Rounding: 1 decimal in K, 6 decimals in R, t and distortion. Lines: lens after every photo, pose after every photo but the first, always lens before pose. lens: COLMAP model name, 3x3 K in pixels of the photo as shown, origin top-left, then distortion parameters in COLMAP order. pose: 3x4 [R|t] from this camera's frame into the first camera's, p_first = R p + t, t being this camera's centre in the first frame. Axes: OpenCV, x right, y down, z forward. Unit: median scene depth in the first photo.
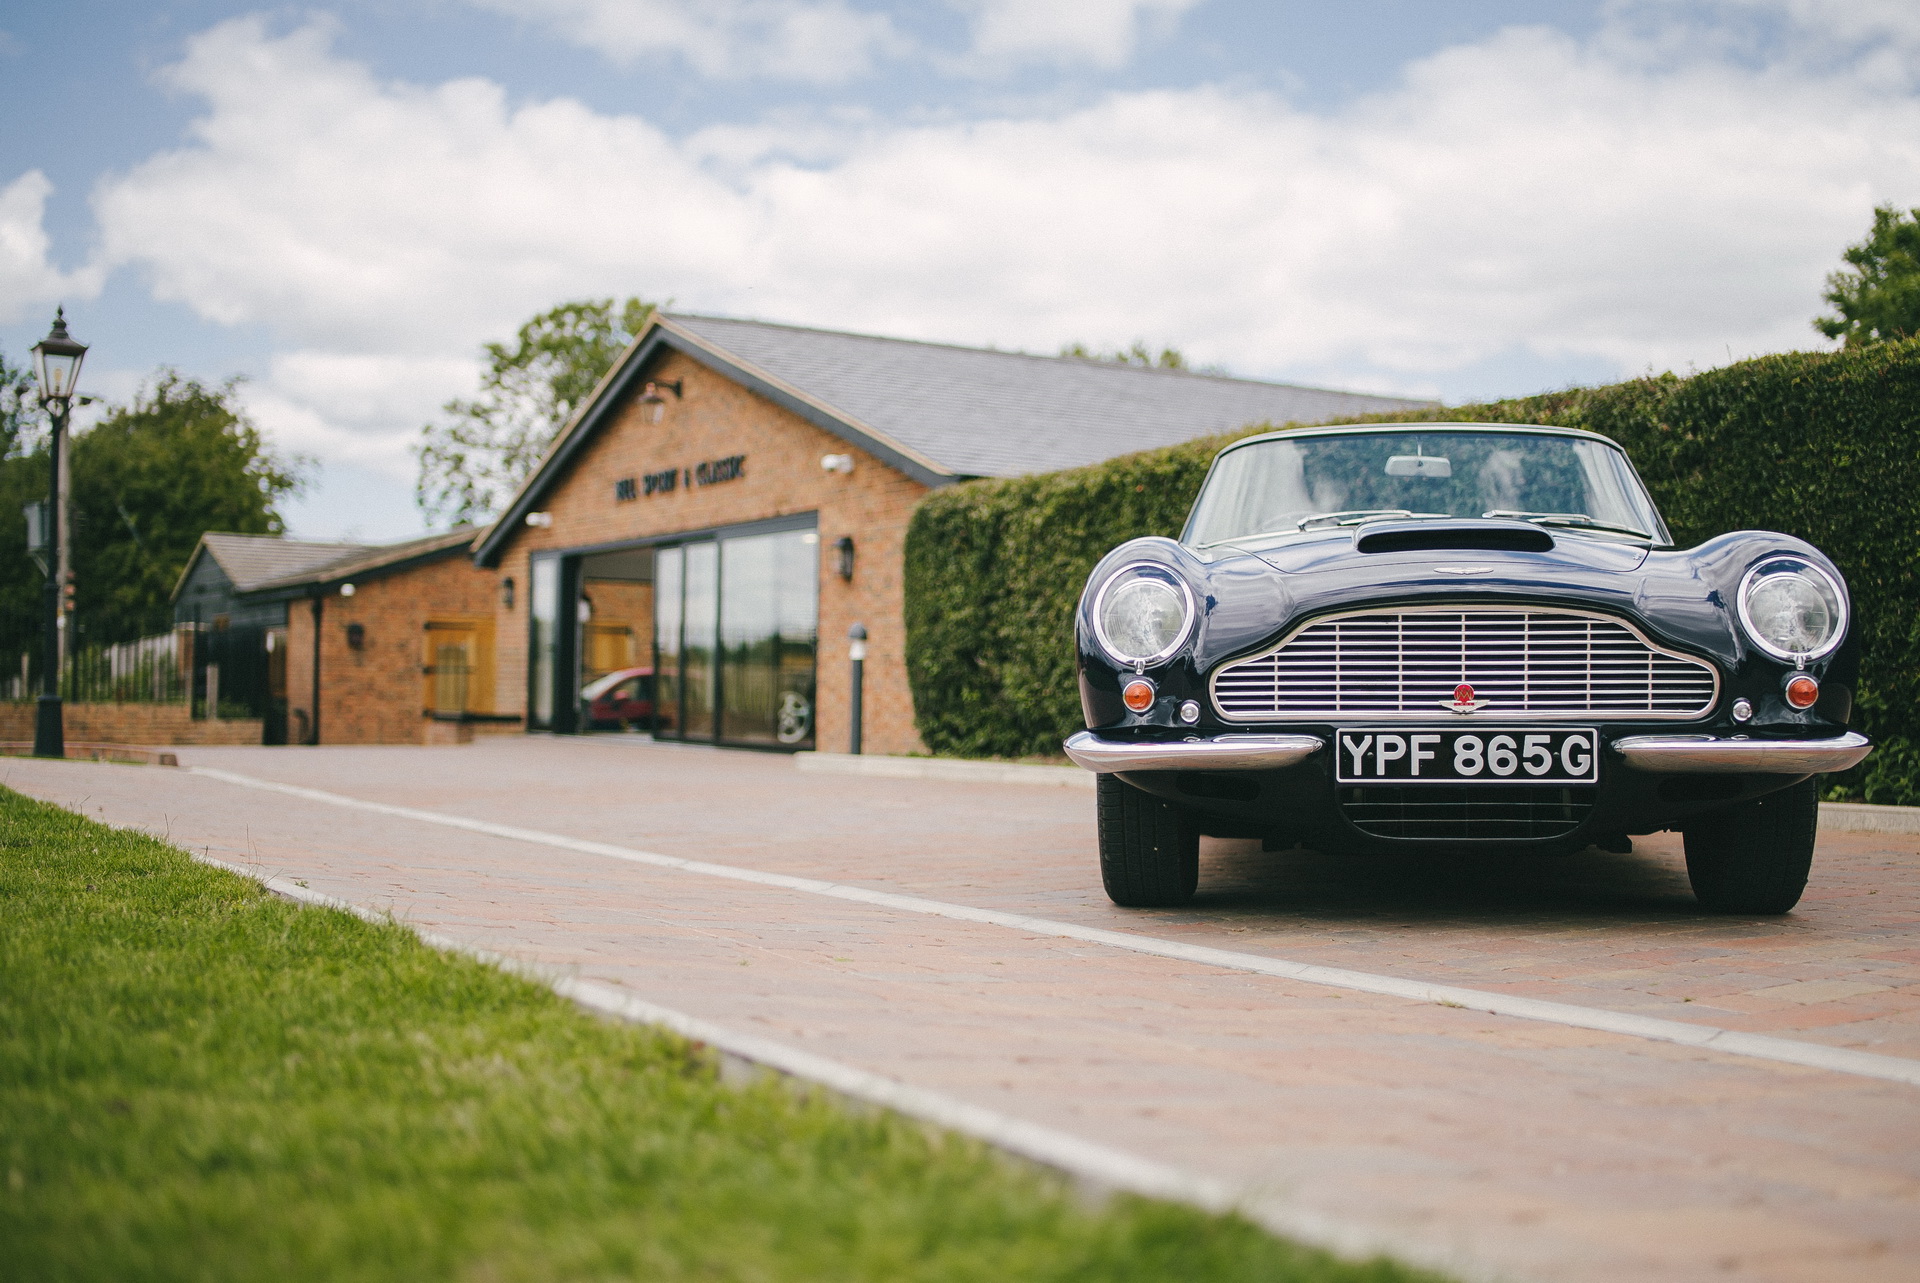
lens RADIAL K [[1890.8, 0, 1085.3], [0, 1890.8, 638.6], [0, 0, 1]] dist [-0.089048, 0.000000]
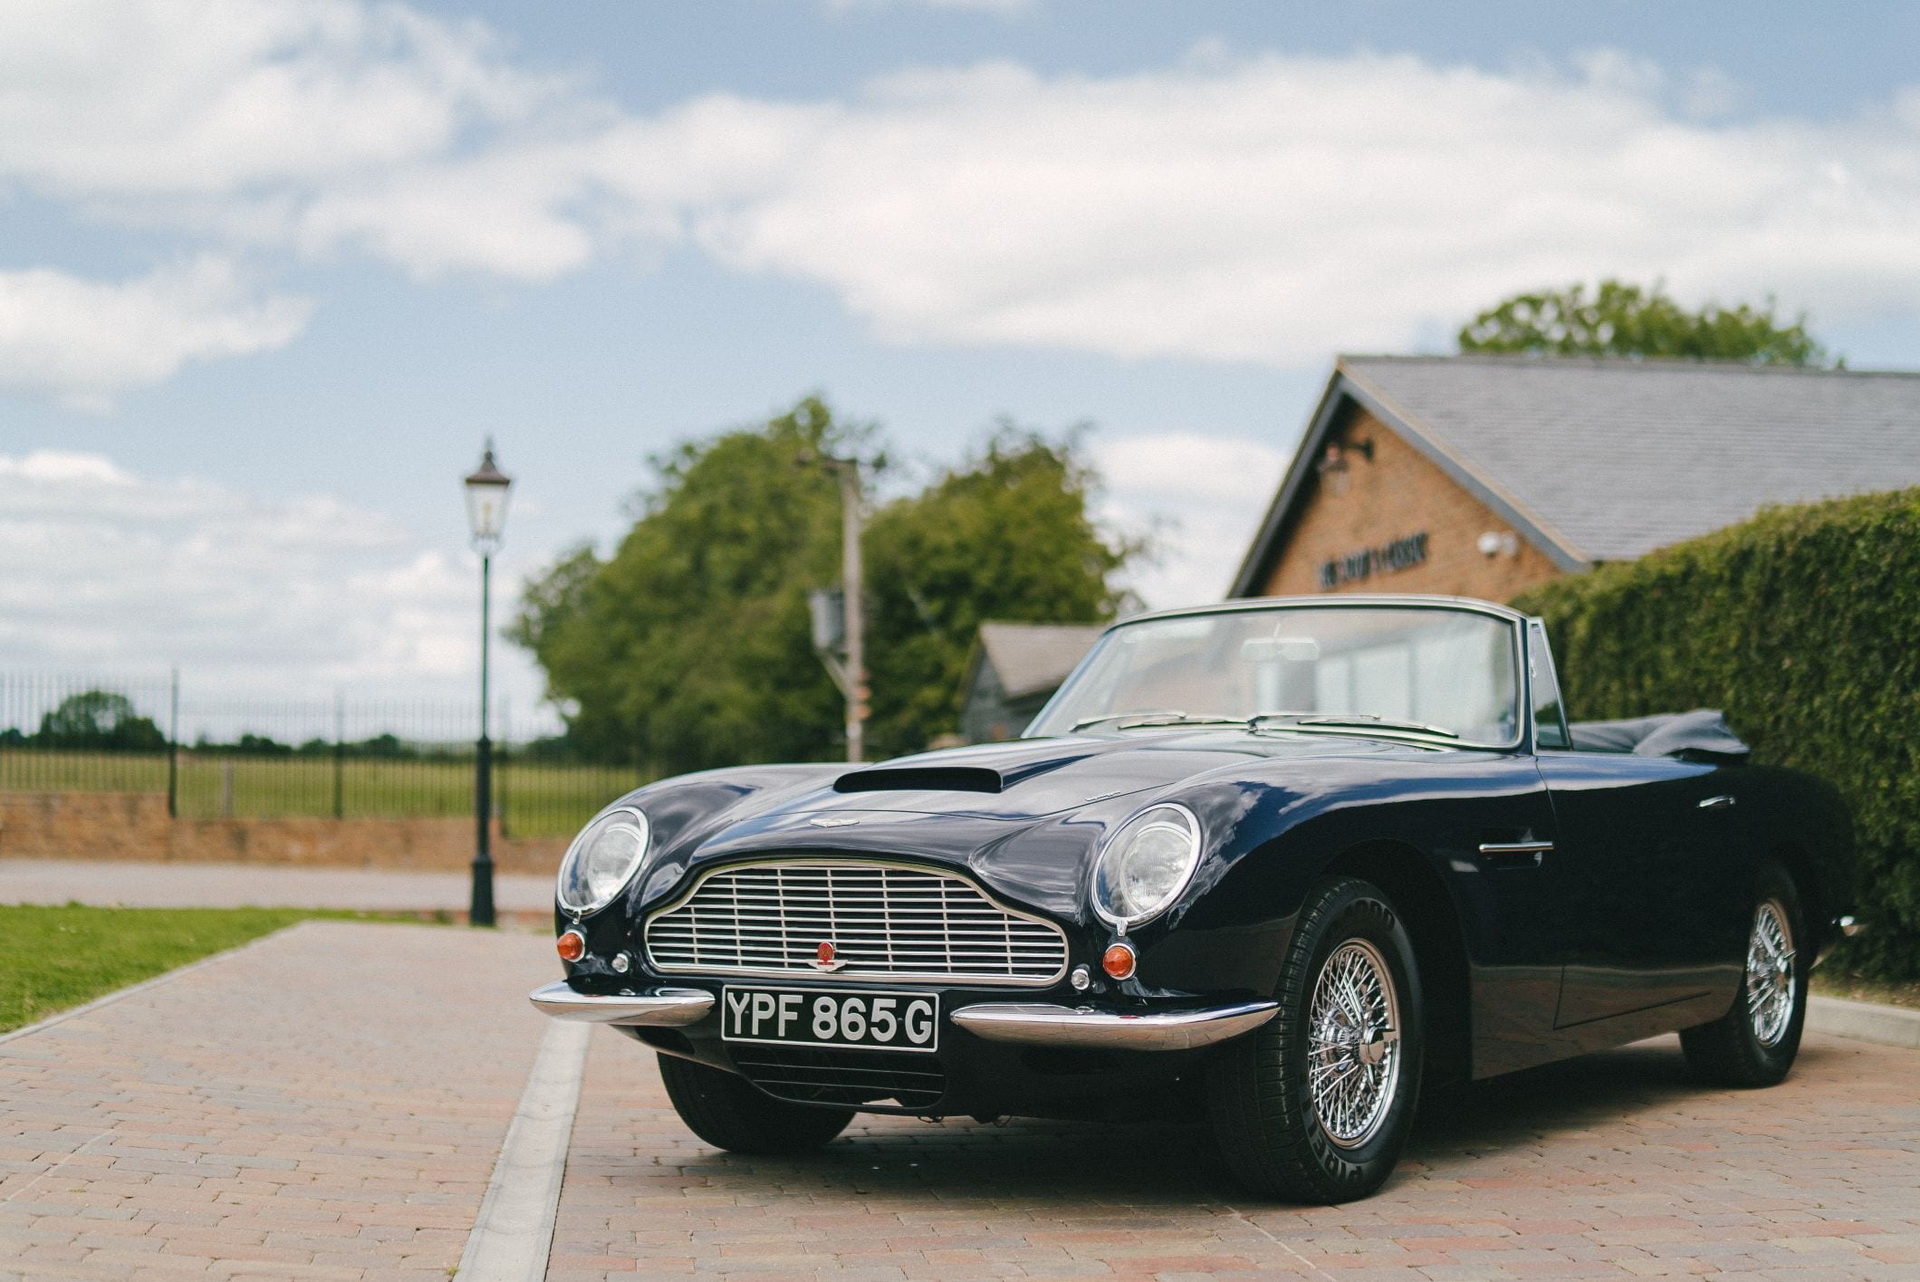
lens RADIAL K [[2512.6, 0, 1106.4], [0, 2512.6, 681.3], [0, 0, 1]] dist [-0.048965, 0.000000]
pose [[0.915911, -0.024248, -0.400649, 0.837548], [0.015043, 0.999546, -0.026105, -0.072380], [0.401100, 0.017883, 0.915860, -0.111415]]
